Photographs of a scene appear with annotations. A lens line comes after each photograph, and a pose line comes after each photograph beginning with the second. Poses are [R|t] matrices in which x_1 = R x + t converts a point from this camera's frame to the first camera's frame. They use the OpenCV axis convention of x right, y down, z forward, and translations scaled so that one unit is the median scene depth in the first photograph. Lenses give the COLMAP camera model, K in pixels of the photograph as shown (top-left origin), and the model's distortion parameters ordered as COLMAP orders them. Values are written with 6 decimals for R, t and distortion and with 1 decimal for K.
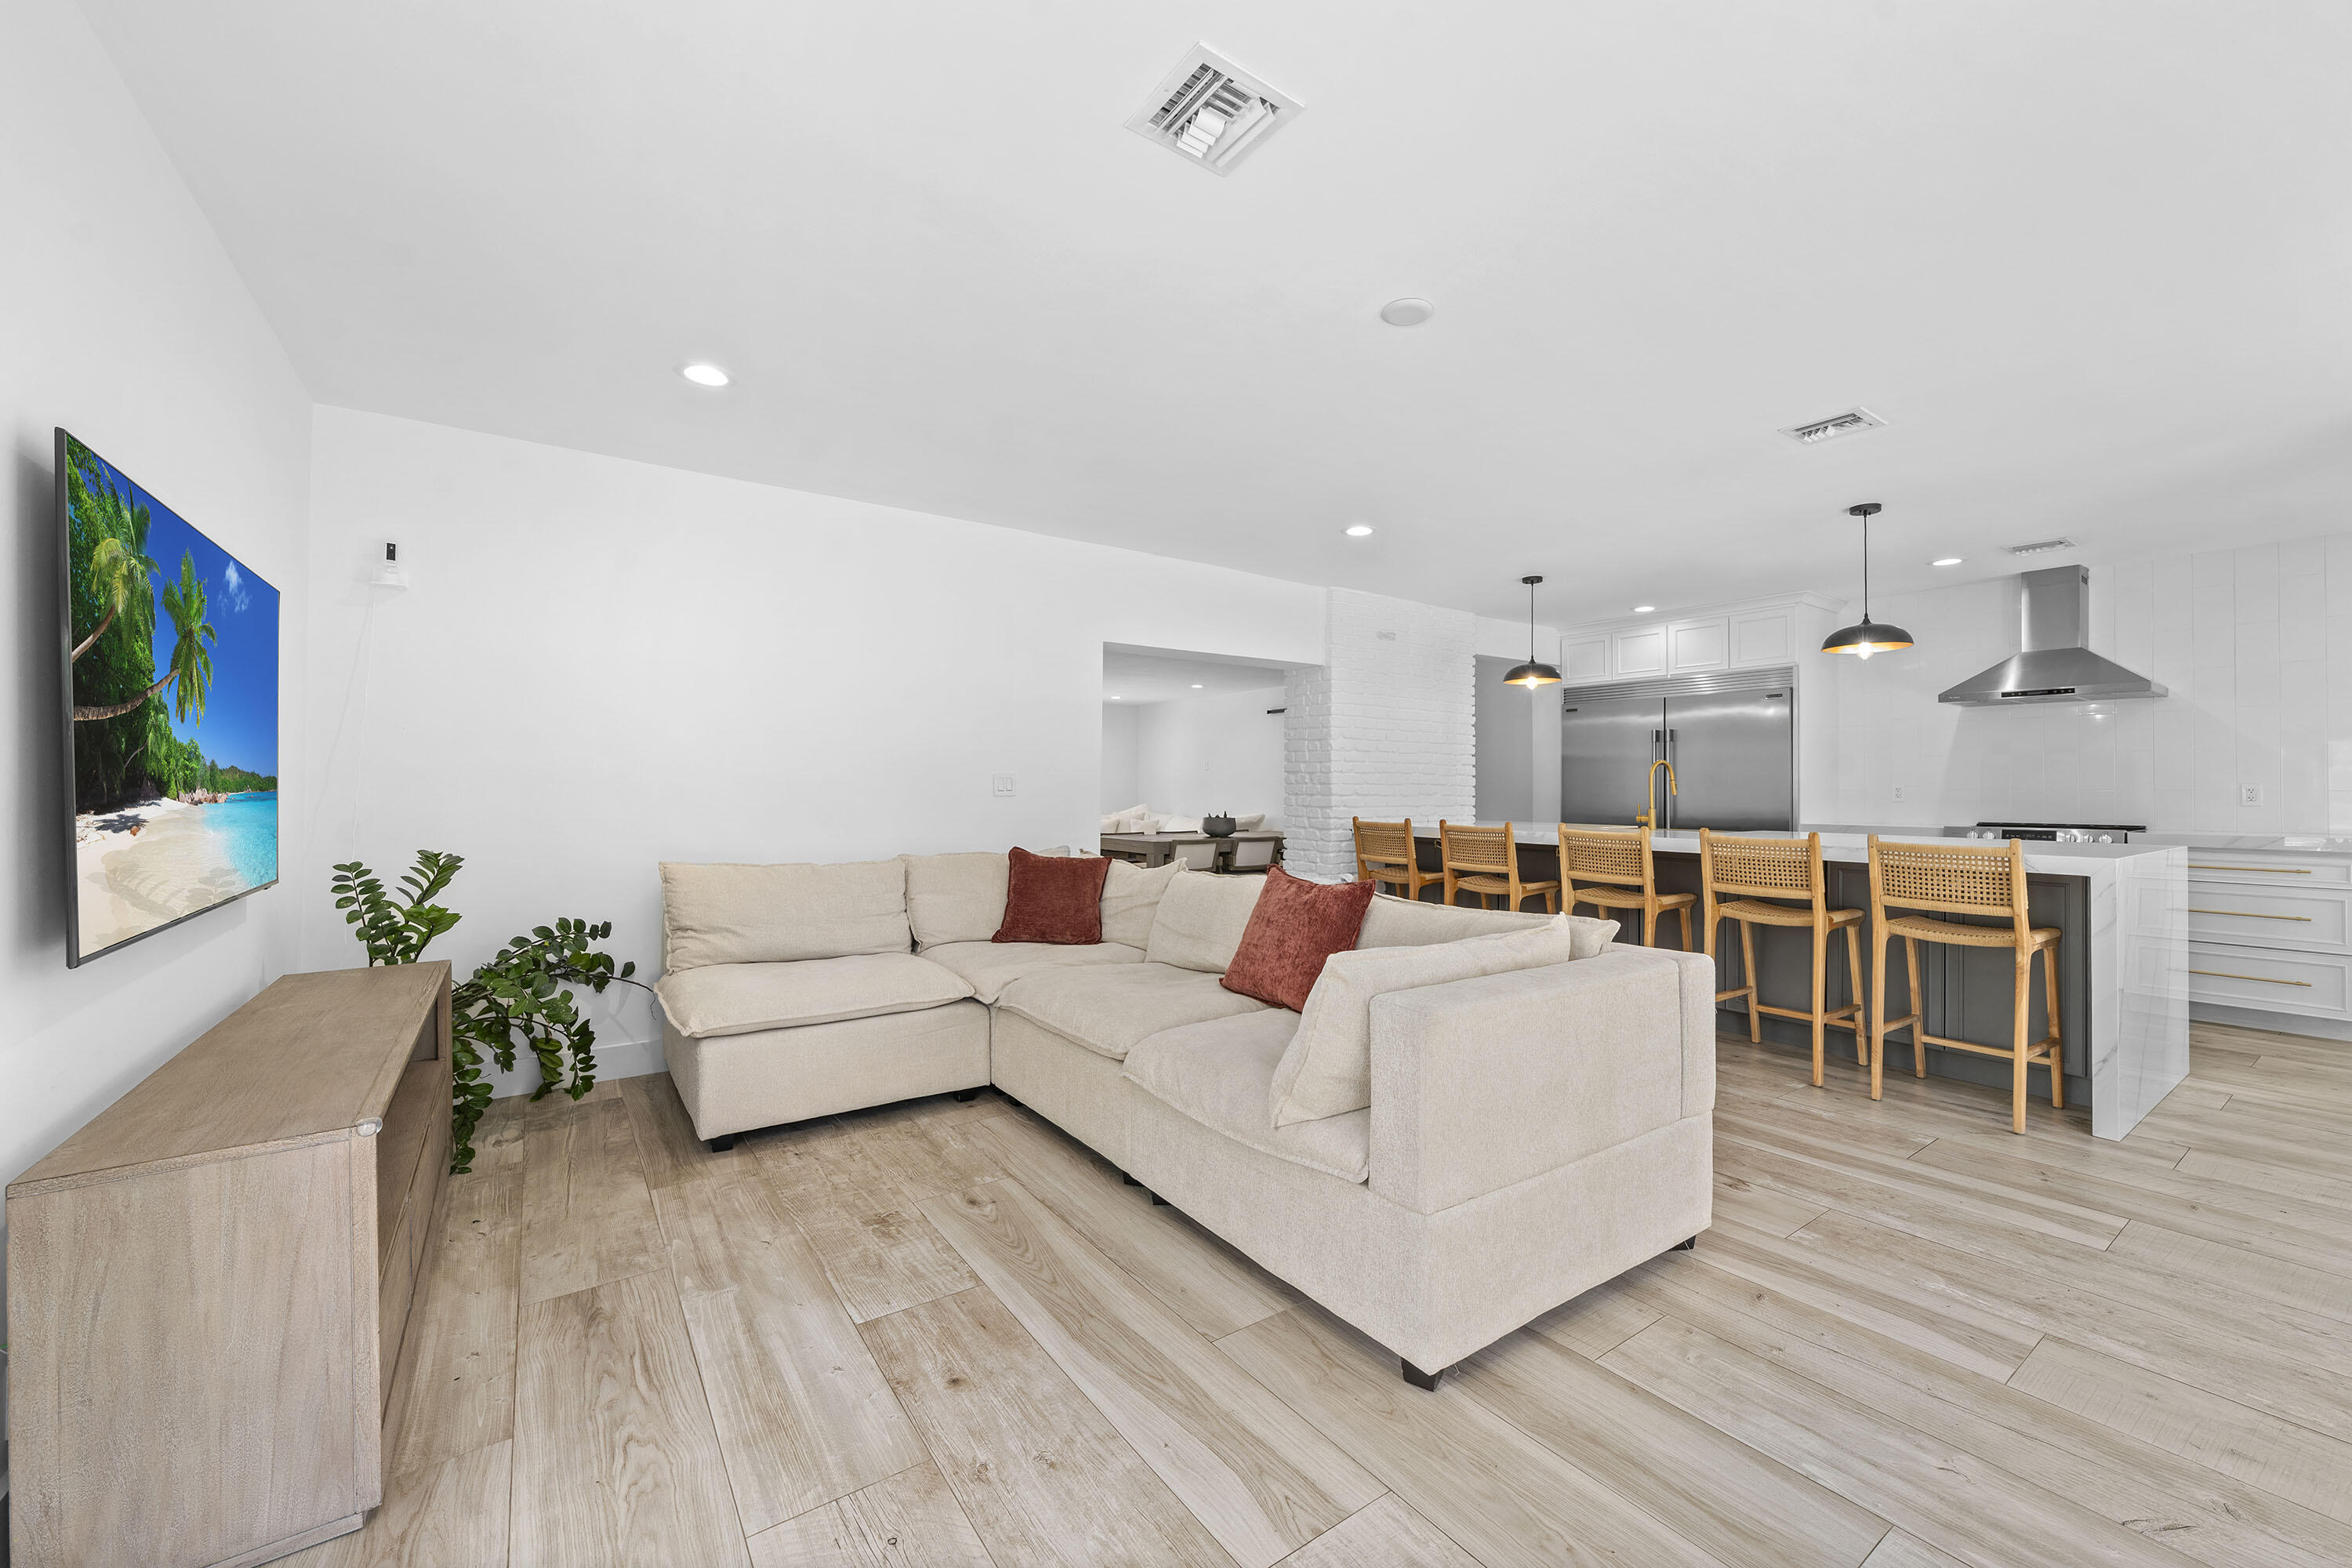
lens RADIAL K [[921.4, 0, 1166.7], [0, 921.4, 790.0], [0, 0, 1]] dist [-0.003660, -0.000074]
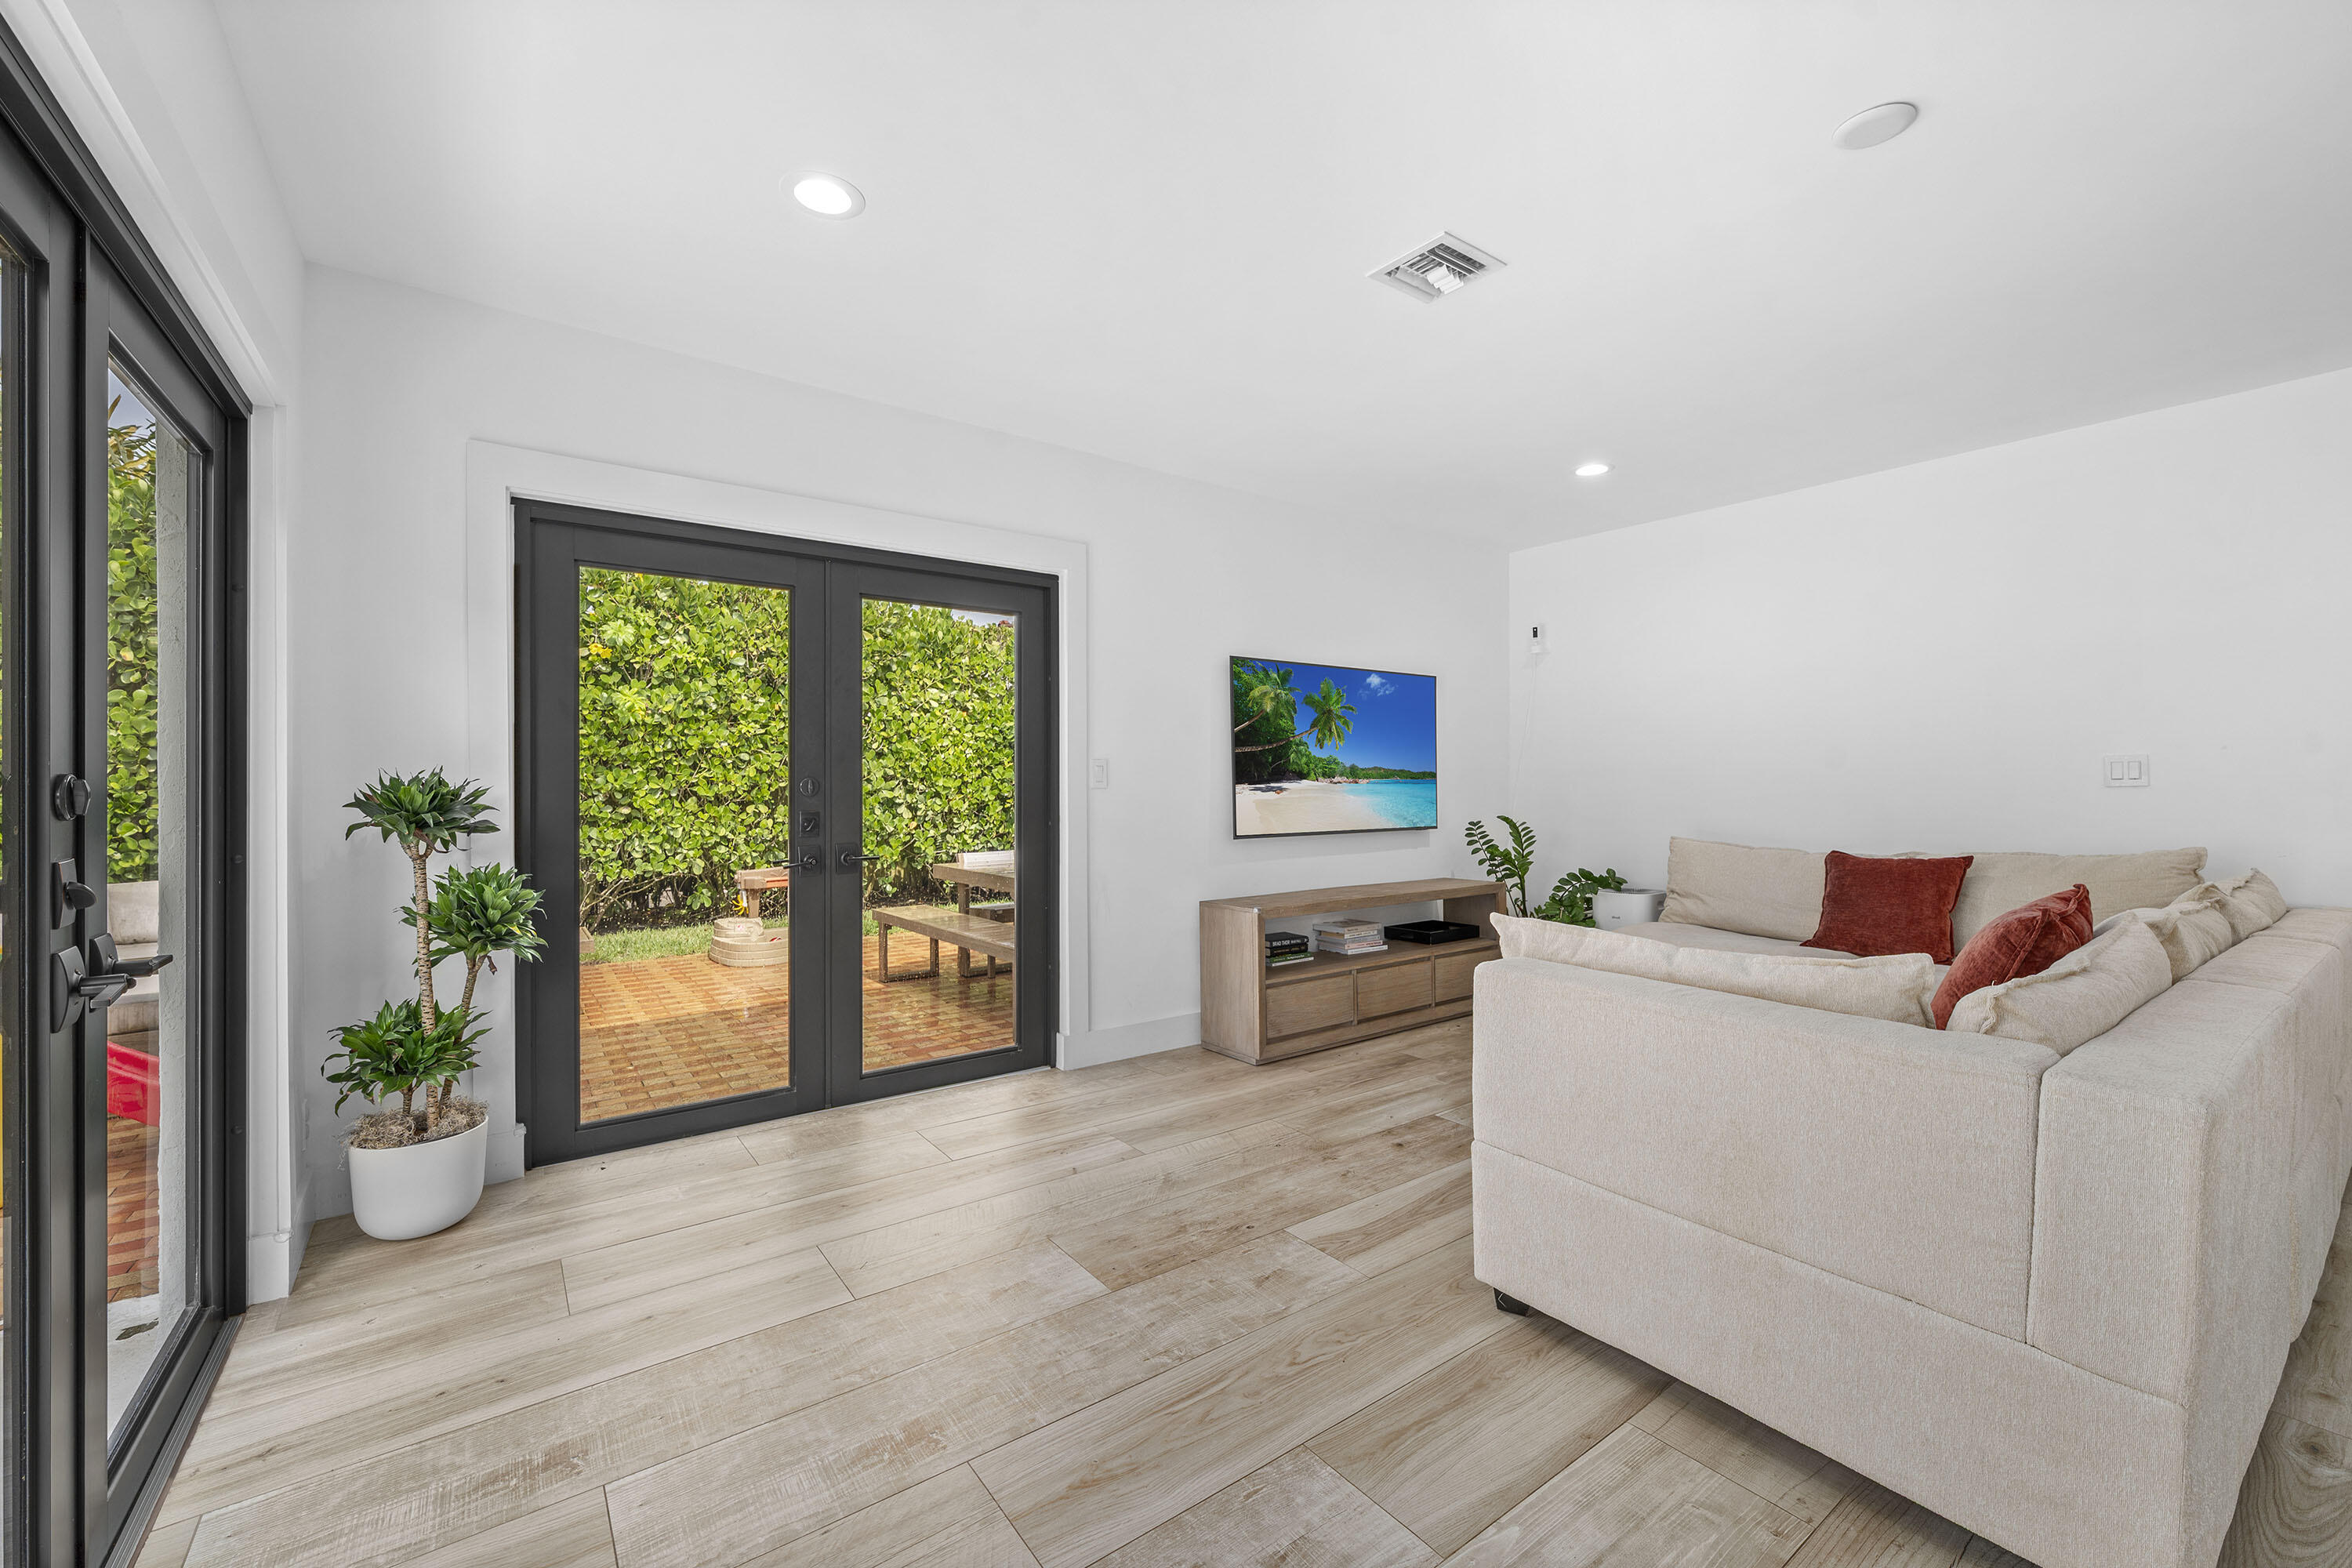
lens RADIAL K [[921.4, 0, 1162.7], [0, 921.4, 781.3], [0, 0, 1]] dist [-0.003660, -0.000074]
pose [[0.022824, -0.002268, -0.999737, 1.323062], [-0.006992, 0.999973, -0.002428, 0.018980], [0.999715, 0.007046, 0.022807, 0.534426]]
